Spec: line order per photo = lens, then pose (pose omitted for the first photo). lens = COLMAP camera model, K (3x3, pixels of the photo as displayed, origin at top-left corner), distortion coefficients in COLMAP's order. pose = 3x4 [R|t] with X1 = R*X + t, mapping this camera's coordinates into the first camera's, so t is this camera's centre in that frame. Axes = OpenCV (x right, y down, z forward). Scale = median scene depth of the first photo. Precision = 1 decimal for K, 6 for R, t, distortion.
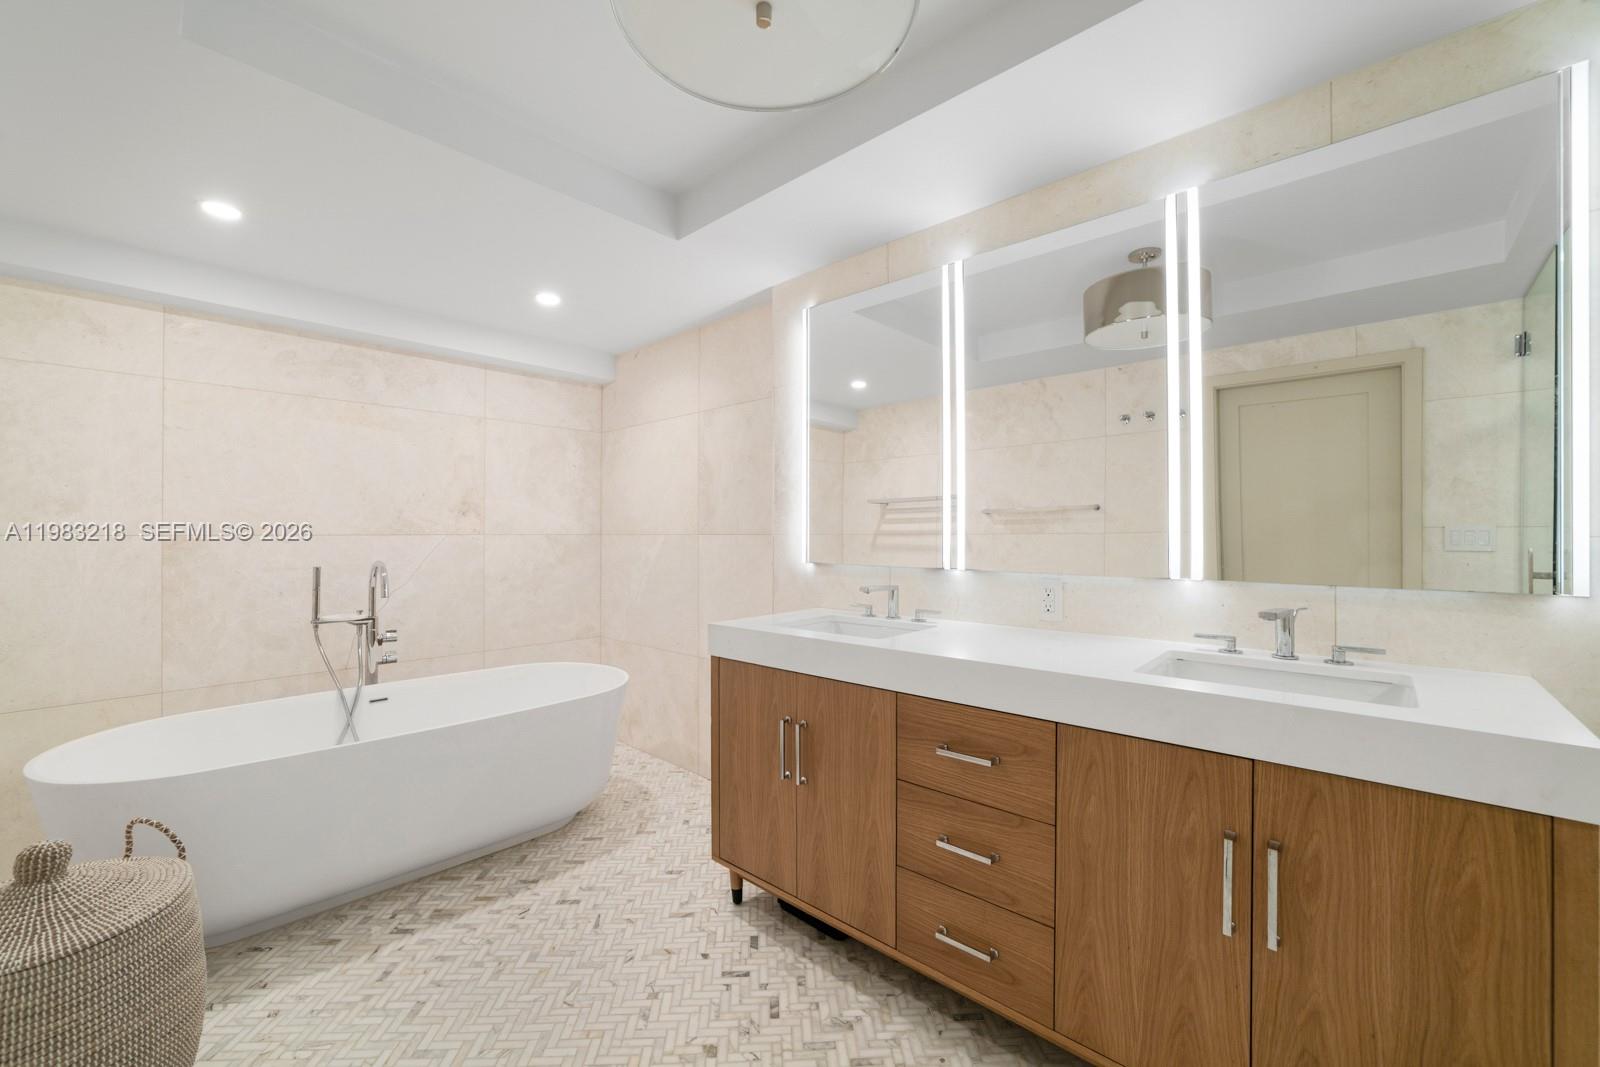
lens RADIAL K [[648.4, 0, 806.5], [0, 648.4, 524.1], [0, 0, 1]] dist [-0.000004, -0.000032]
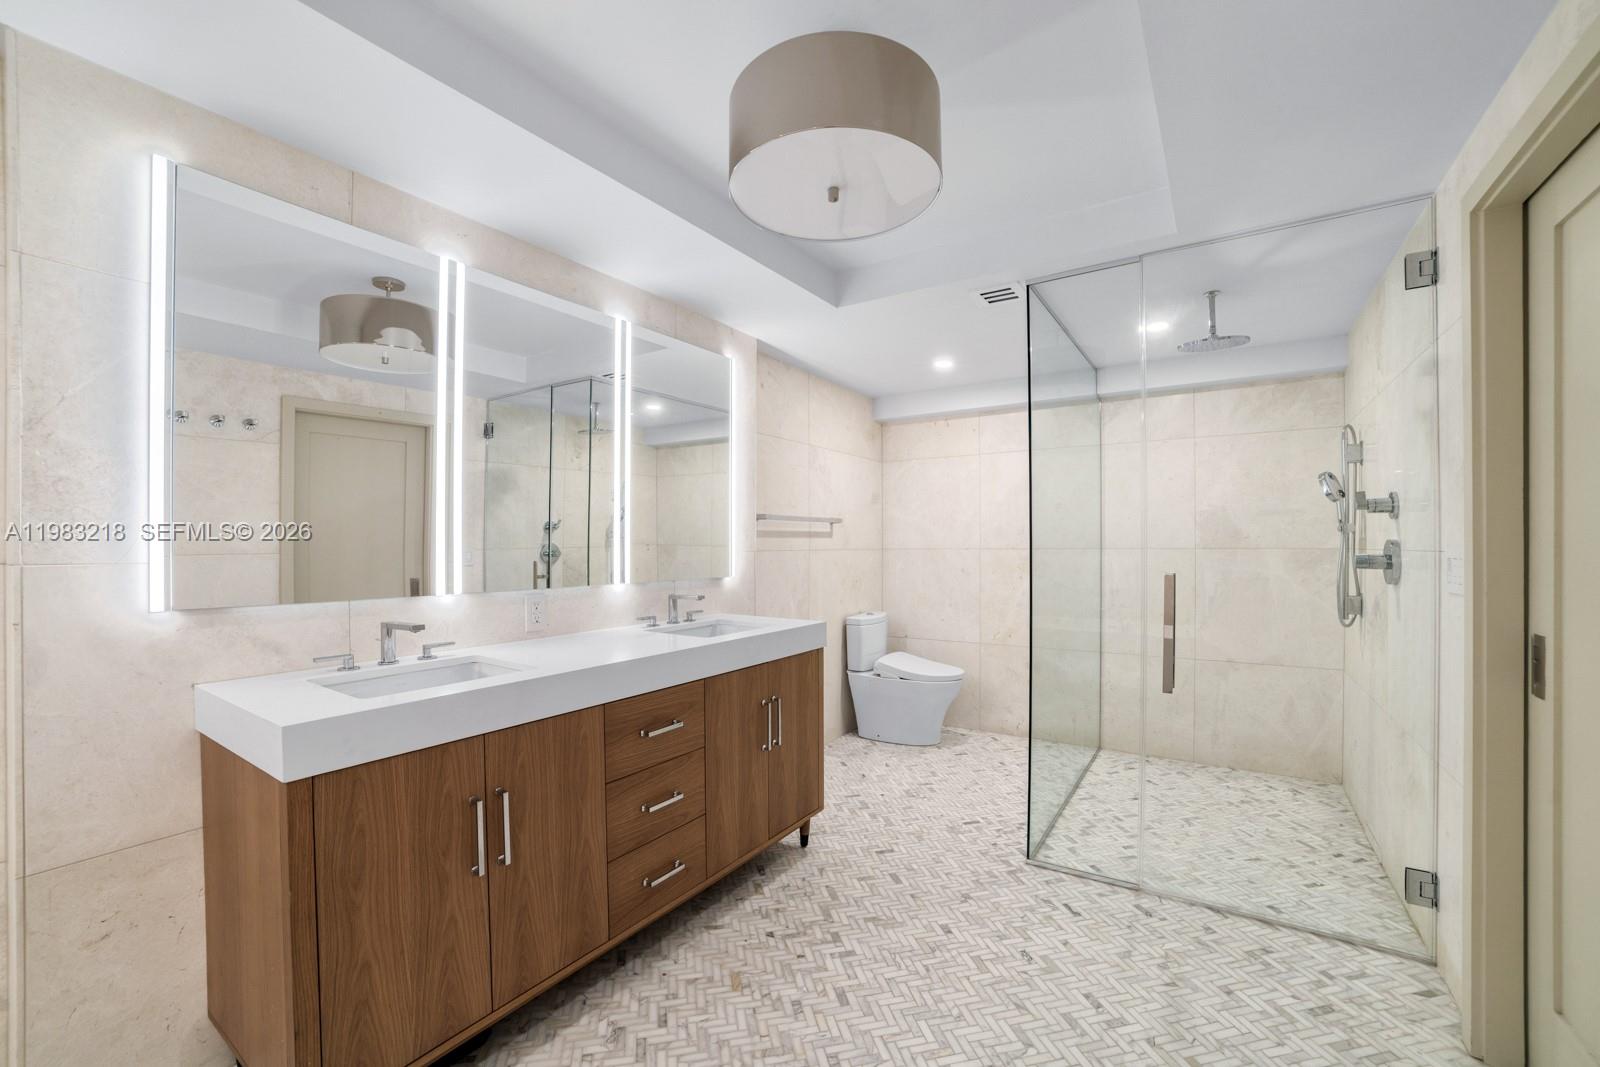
lens RADIAL K [[623.2, 0, 802.7], [0, 623.2, 545.7], [0, 0, 1]] dist [-0.023382, 0.000082]
pose [[-0.125236, 0.004298, 0.992118, -0.889571], [-0.003115, 0.999984, -0.004725, 0.004643], [-0.992122, -0.003682, -0.125220, 0.785991]]
